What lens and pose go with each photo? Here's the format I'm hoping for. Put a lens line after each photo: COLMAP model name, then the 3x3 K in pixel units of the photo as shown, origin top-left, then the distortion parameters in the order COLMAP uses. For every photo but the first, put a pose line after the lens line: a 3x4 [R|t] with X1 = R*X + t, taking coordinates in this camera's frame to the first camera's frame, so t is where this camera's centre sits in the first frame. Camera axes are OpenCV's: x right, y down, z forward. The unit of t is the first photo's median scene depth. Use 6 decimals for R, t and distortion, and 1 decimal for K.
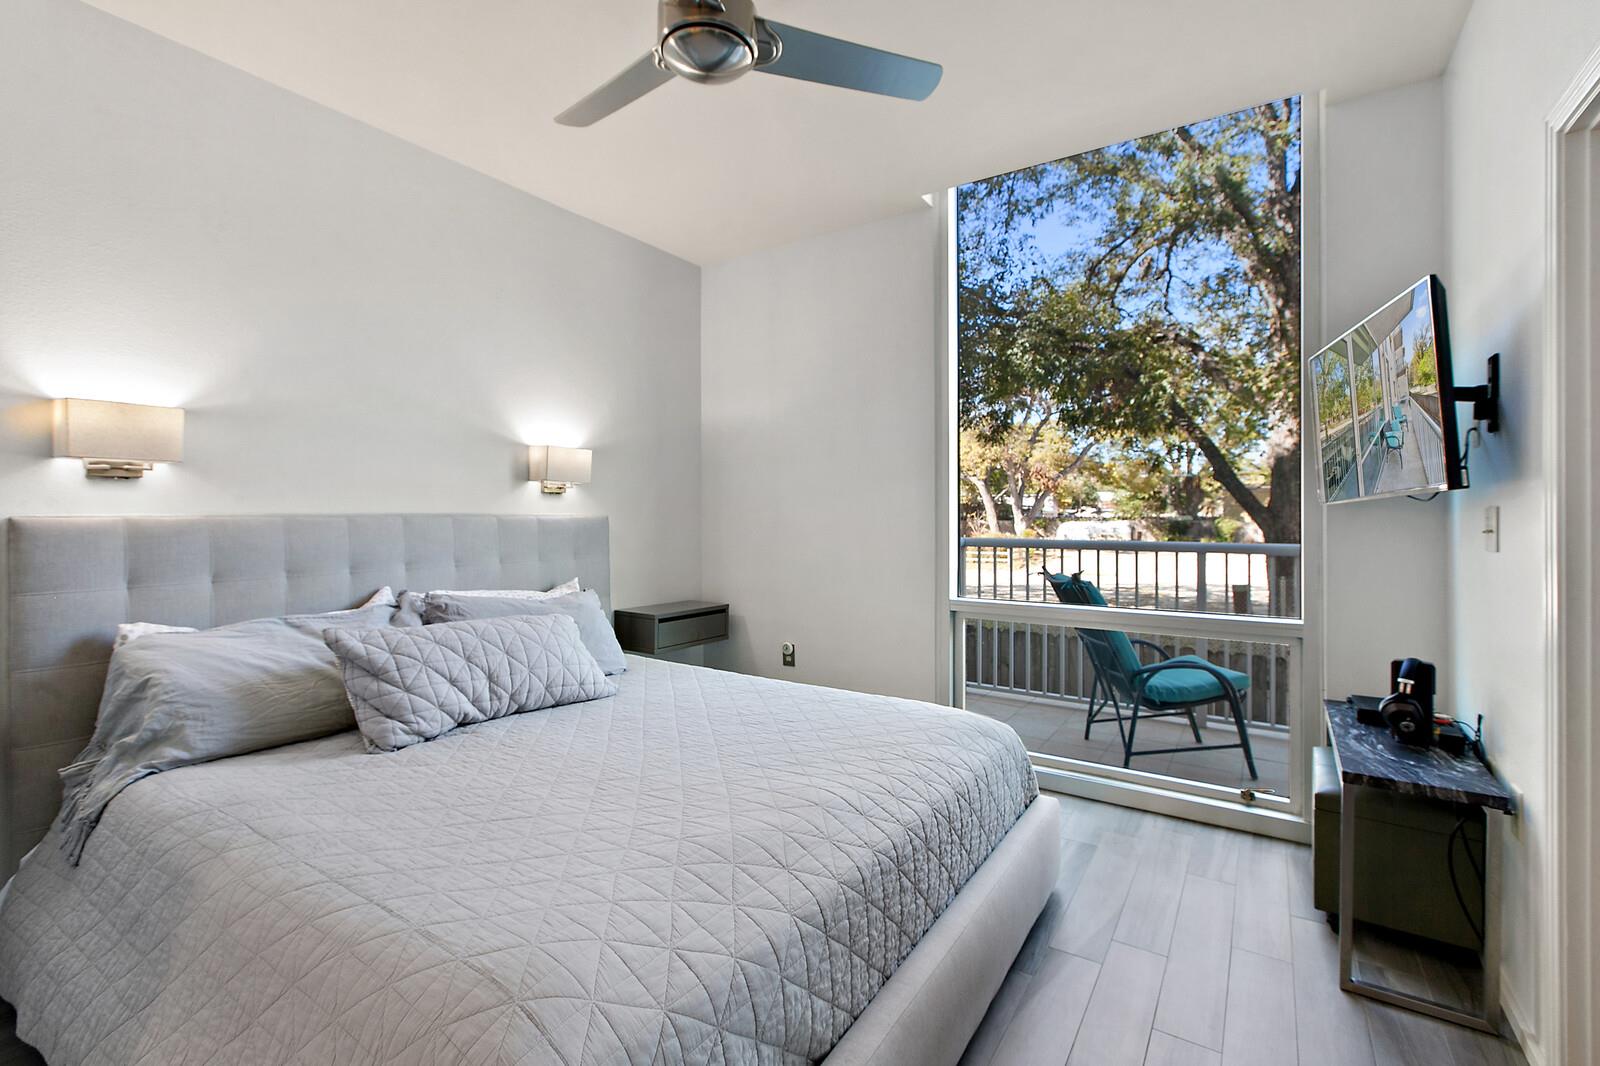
lens RADIAL K [[719.6, 0, 792.9], [0, 719.6, 517.8], [0, 0, 1]] dist [0.001812, -0.001199]
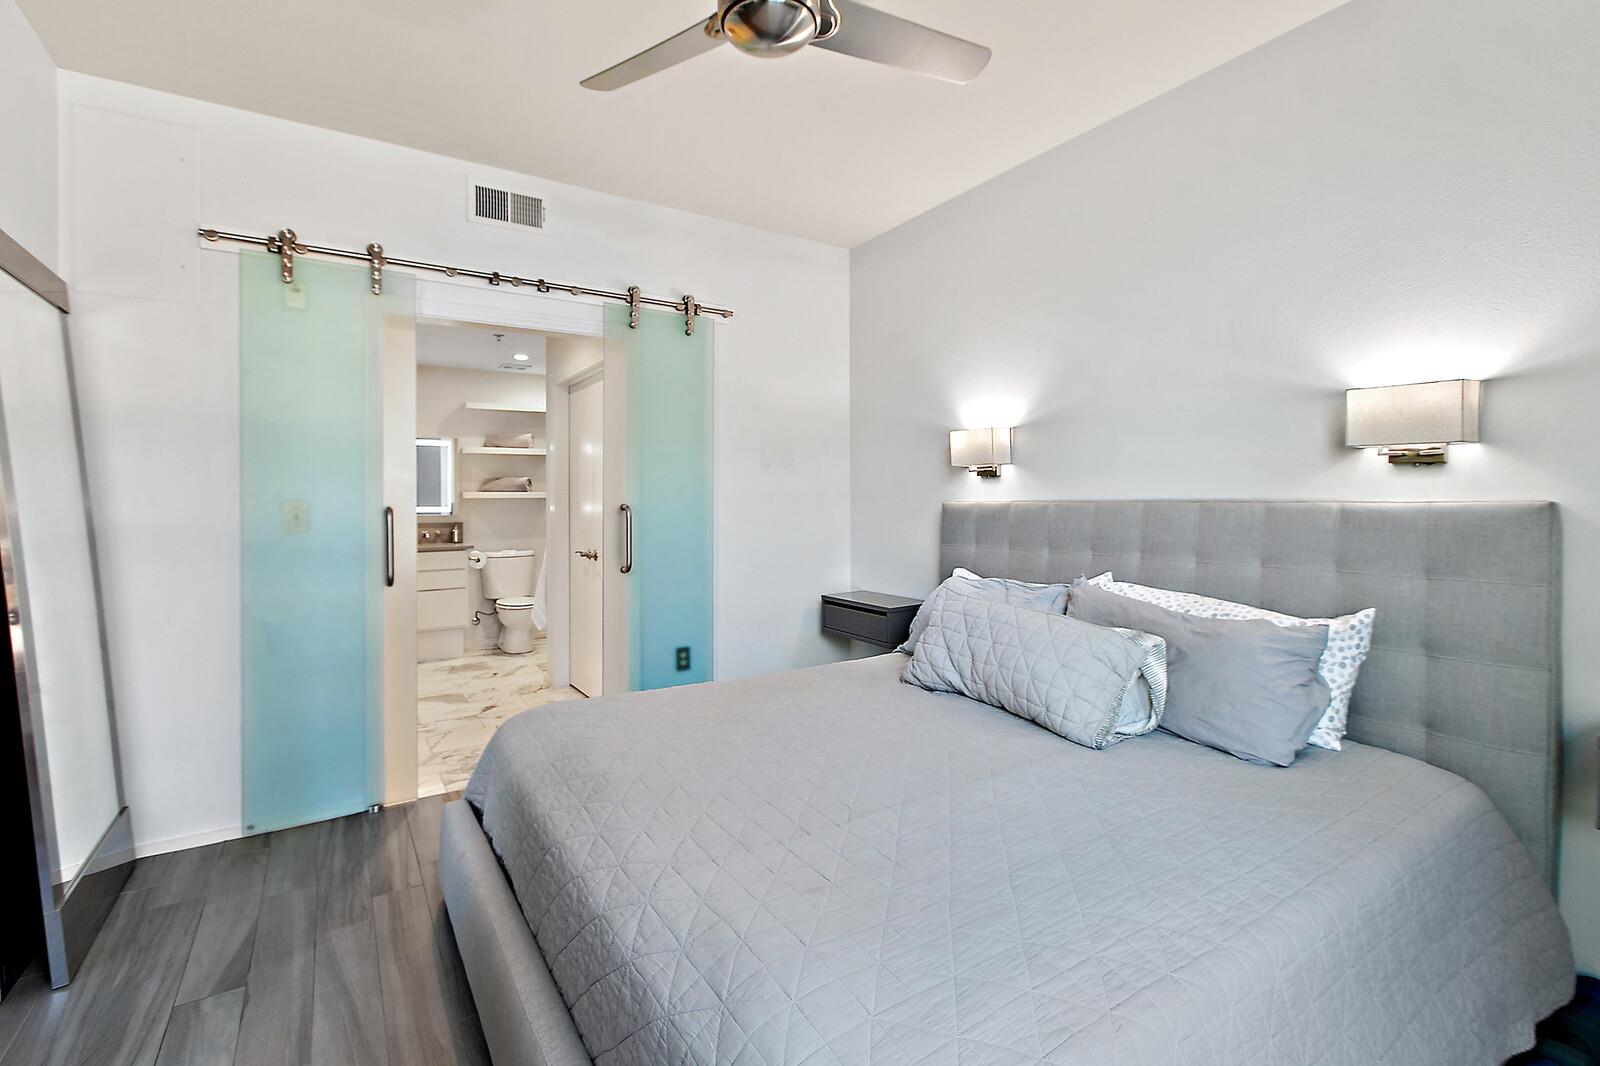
lens RADIAL K [[719.6, 0, 792.6], [0, 719.6, 517.2], [0, 0, 1]] dist [0.001812, -0.001199]
pose [[-0.410792, 0.016829, -0.911574, 0.581391], [-0.003871, 0.999788, 0.020202, 0.002004], [0.911721, 0.011828, -0.410640, 1.129285]]
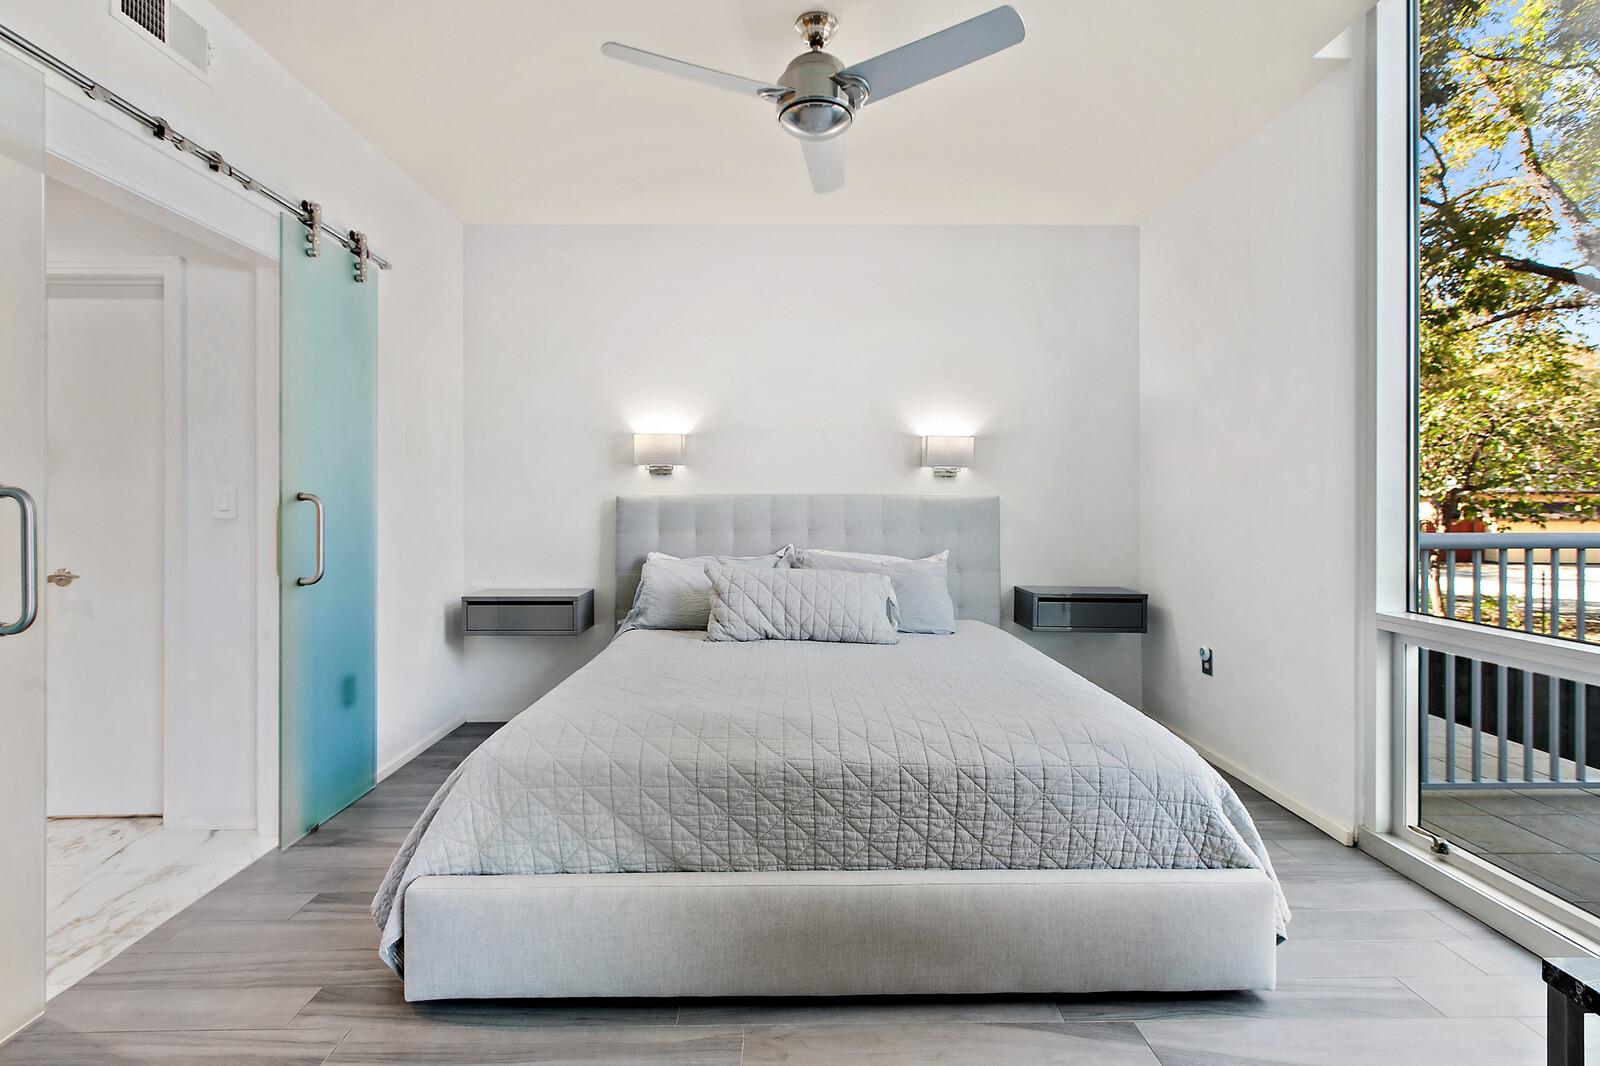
lens RADIAL K [[719.6, 0, 770.6], [0, 719.6, 538.8], [0, 0, 1]] dist [0.001812, -0.001199]
pose [[0.544533, 0.036732, -0.837934, 0.689307], [-0.003479, 0.999131, 0.041537, 0.027892], [0.838732, -0.019703, 0.544188, 0.212419]]
